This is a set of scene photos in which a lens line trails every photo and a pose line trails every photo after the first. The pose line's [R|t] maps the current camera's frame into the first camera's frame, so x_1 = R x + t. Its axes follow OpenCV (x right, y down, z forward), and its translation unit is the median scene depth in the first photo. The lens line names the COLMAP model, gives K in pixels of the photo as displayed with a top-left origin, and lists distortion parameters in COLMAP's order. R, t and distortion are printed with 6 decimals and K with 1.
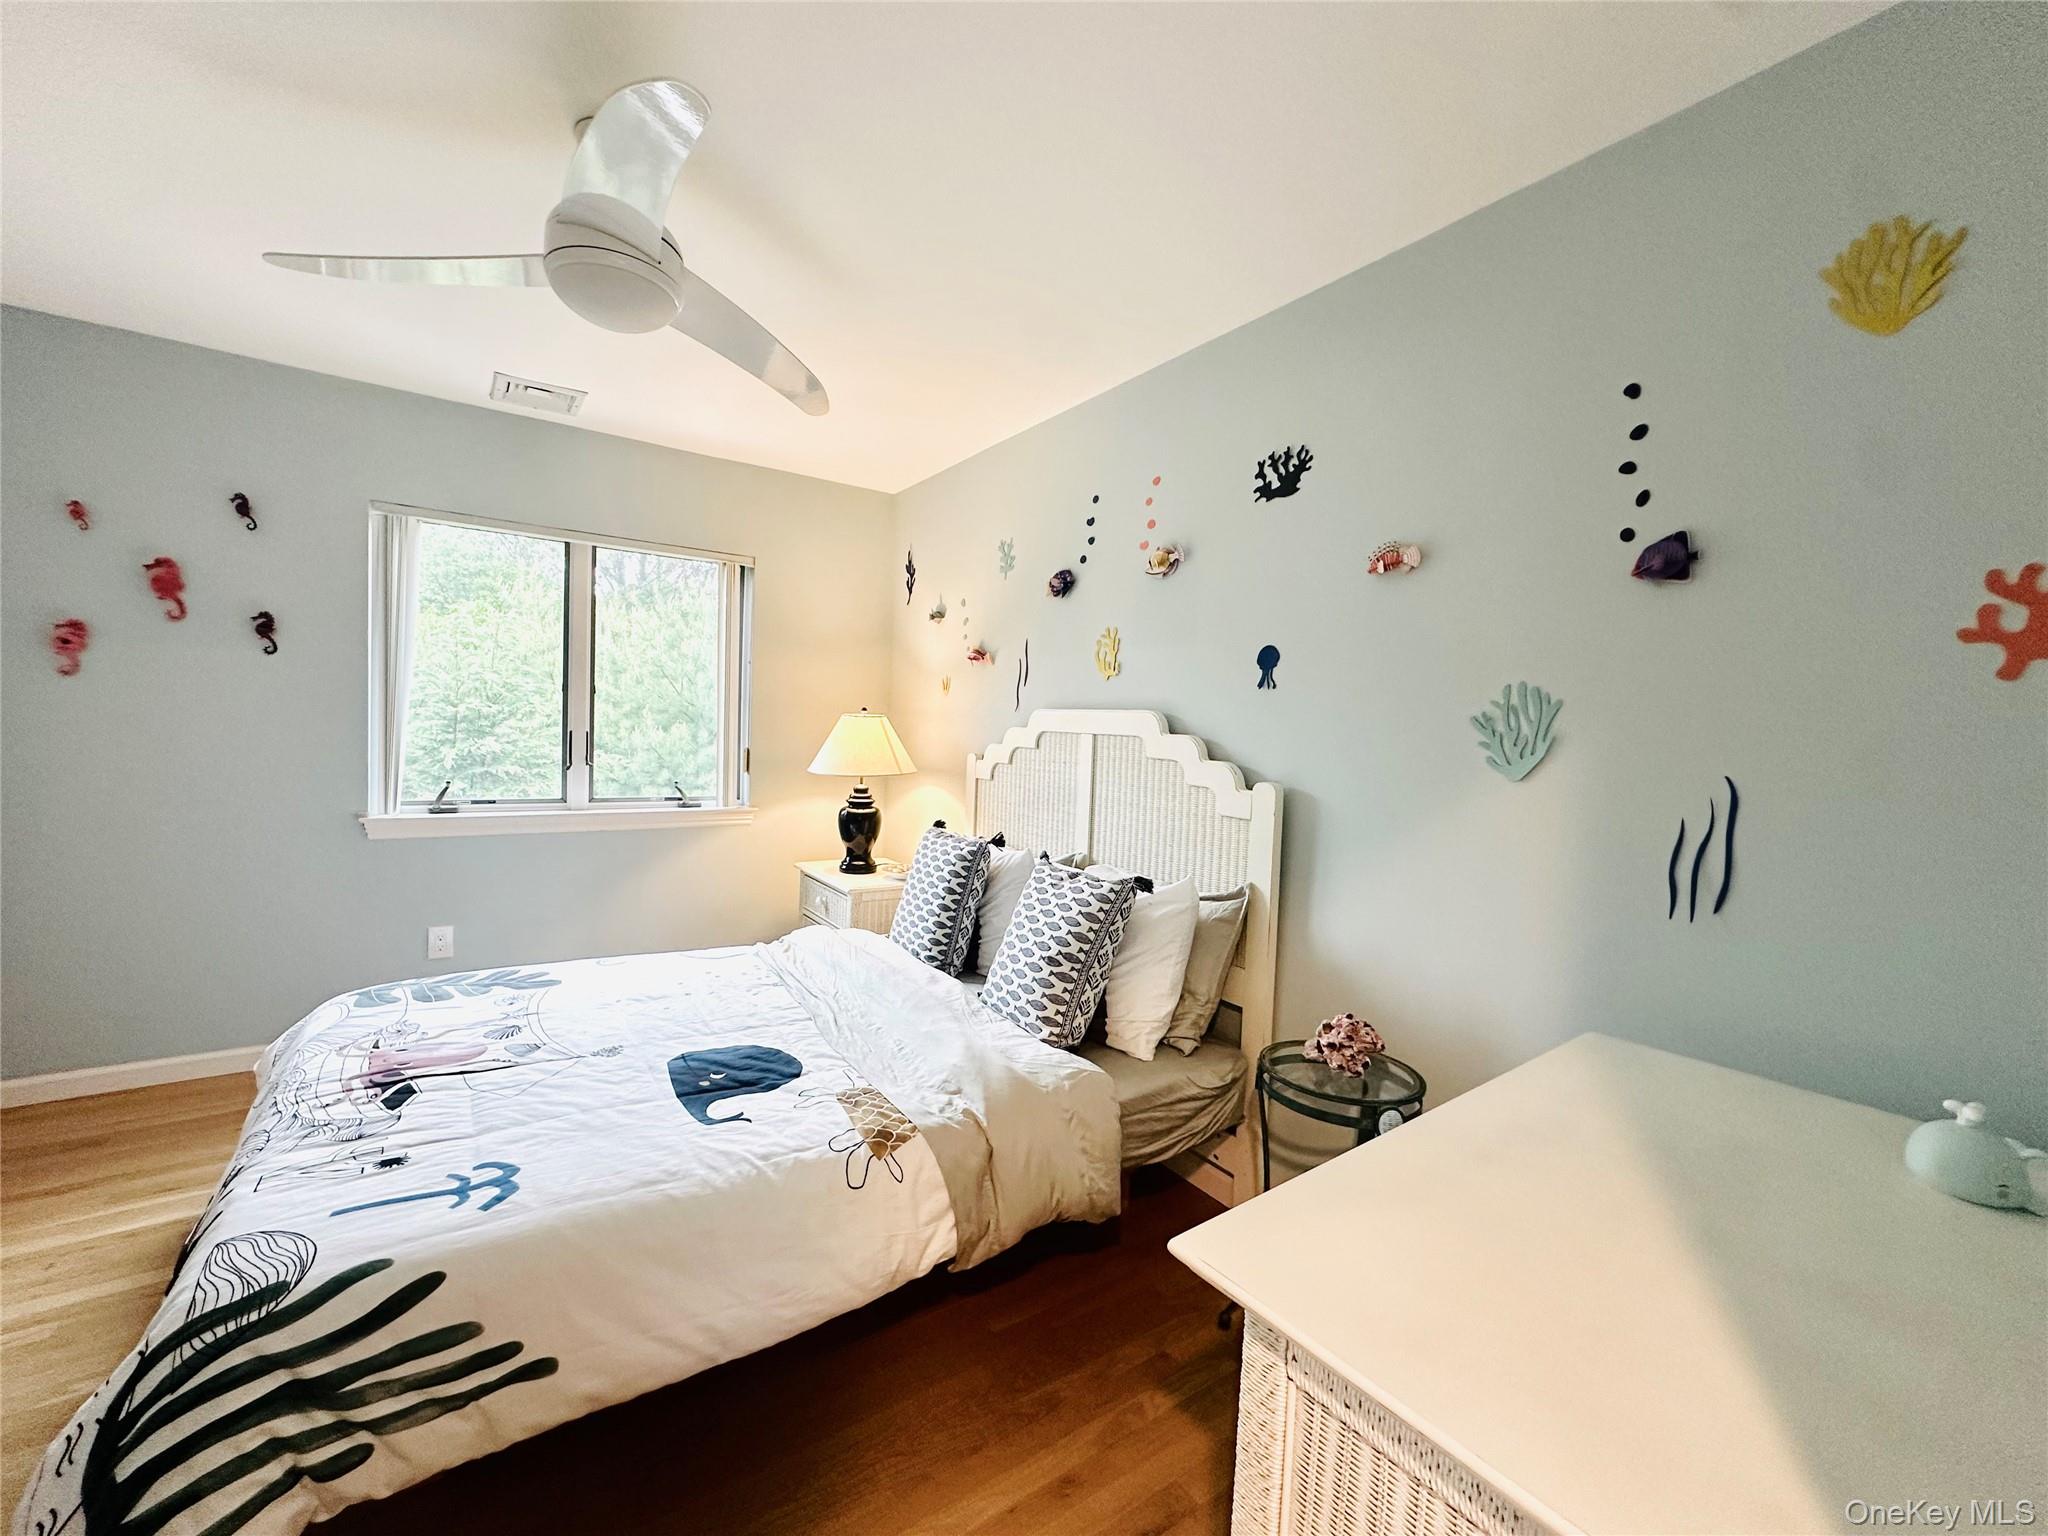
lens RADIAL K [[822.3, 0, 1033.1], [0, 822.3, 772.9], [0, 0, 1]] dist [-0.002479, -0.000497]
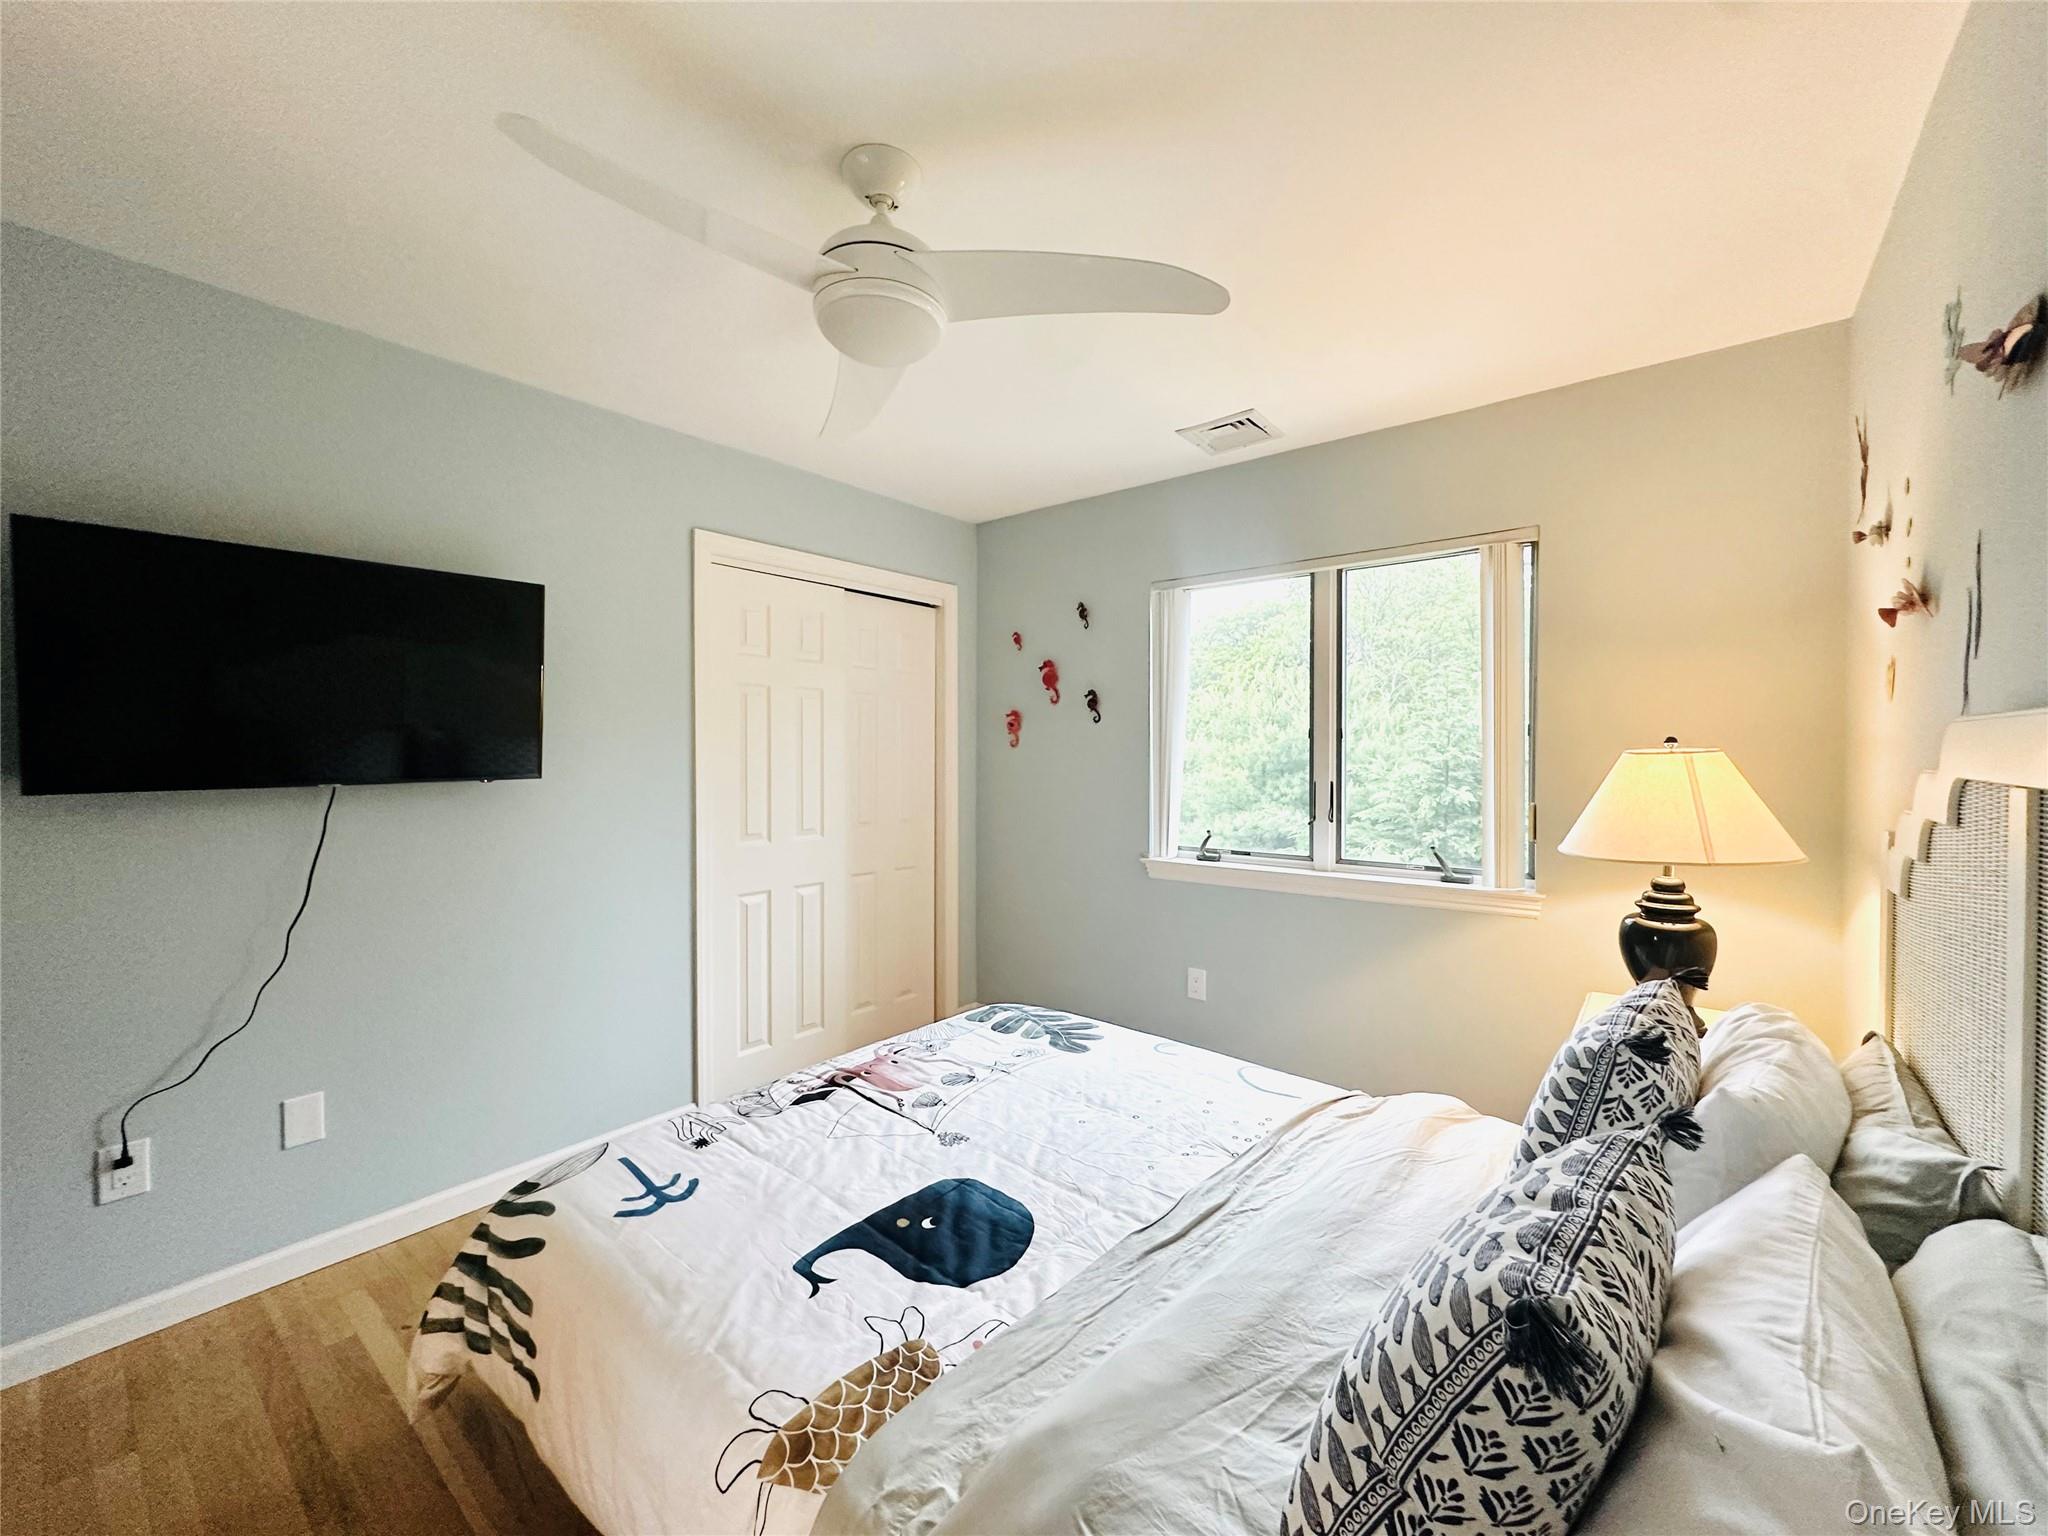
lens RADIAL K [[822.3, 0, 1020.8], [0, 822.3, 766.5], [0, 0, 1]] dist [-0.002479, -0.000497]
pose [[0.268839, -0.020992, -0.962956, 0.289810], [-0.040955, 0.998609, -0.033203, -0.033007], [0.962314, 0.048364, 0.267605, 0.607414]]
